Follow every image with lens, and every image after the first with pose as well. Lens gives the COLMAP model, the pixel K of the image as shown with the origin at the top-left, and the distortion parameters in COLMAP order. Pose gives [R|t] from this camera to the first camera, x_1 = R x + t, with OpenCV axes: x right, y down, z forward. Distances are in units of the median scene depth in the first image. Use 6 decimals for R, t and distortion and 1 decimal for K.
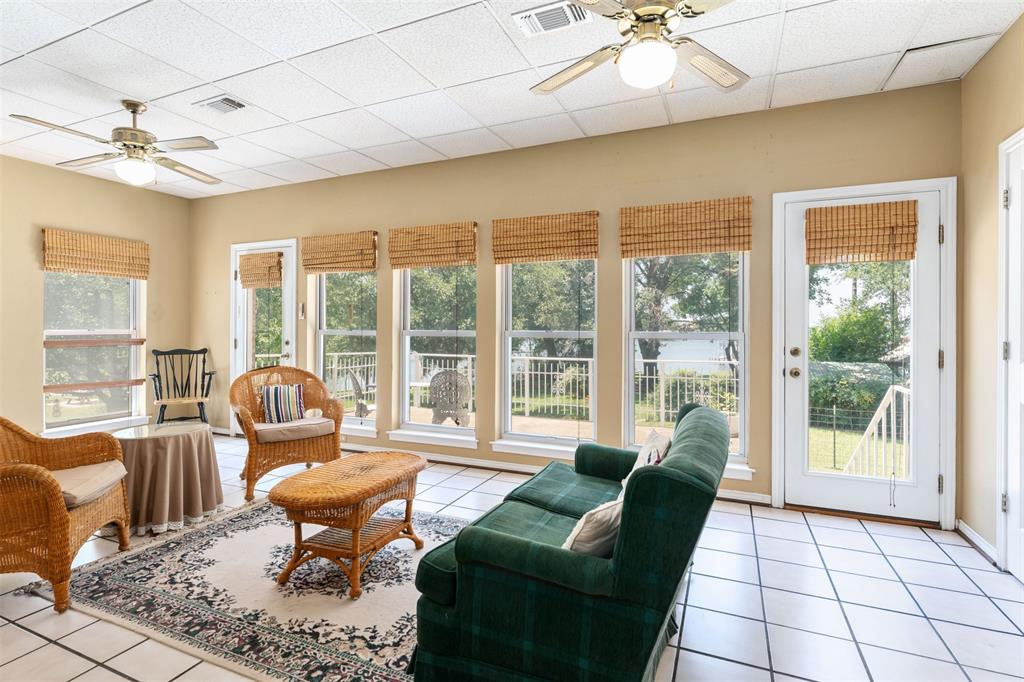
lens RADIAL K [[492.4, 0, 515.1], [0, 492.4, 323.1], [0, 0, 1]] dist [0.004401, 0.000262]
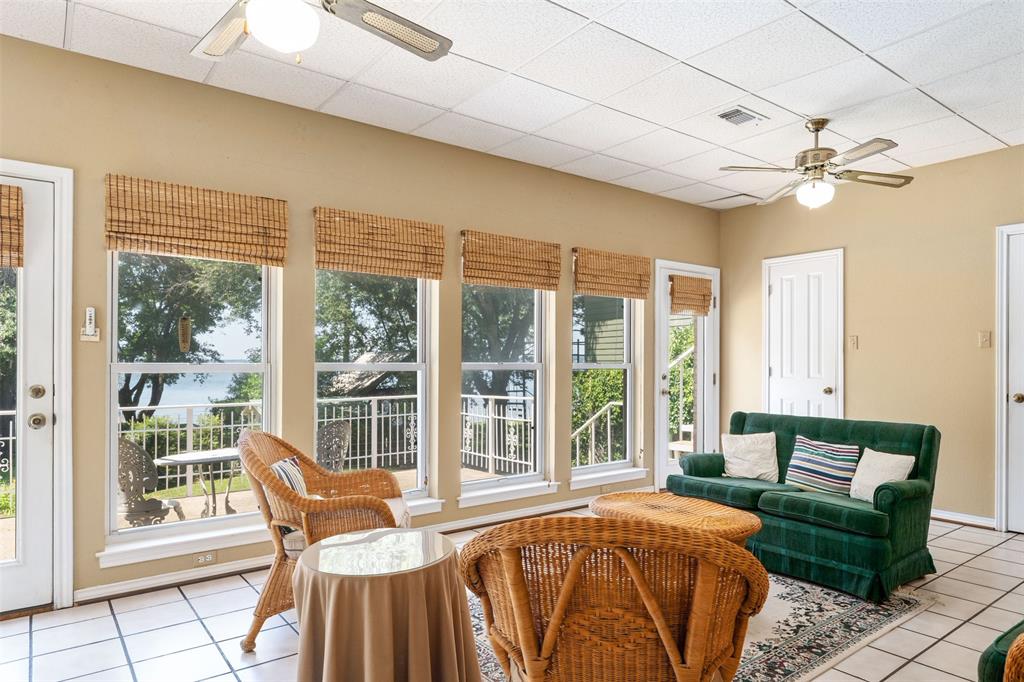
lens RADIAL K [[630.9, 0, 518.3], [0, 630.9, 361.9], [0, 0, 1]] dist [-0.002038, 0.000135]
pose [[0.479972, -0.003561, 0.877276, -1.182844], [-0.008164, 0.999930, 0.008526, 0.005110], [-0.877246, -0.011254, 0.479910, 0.517944]]
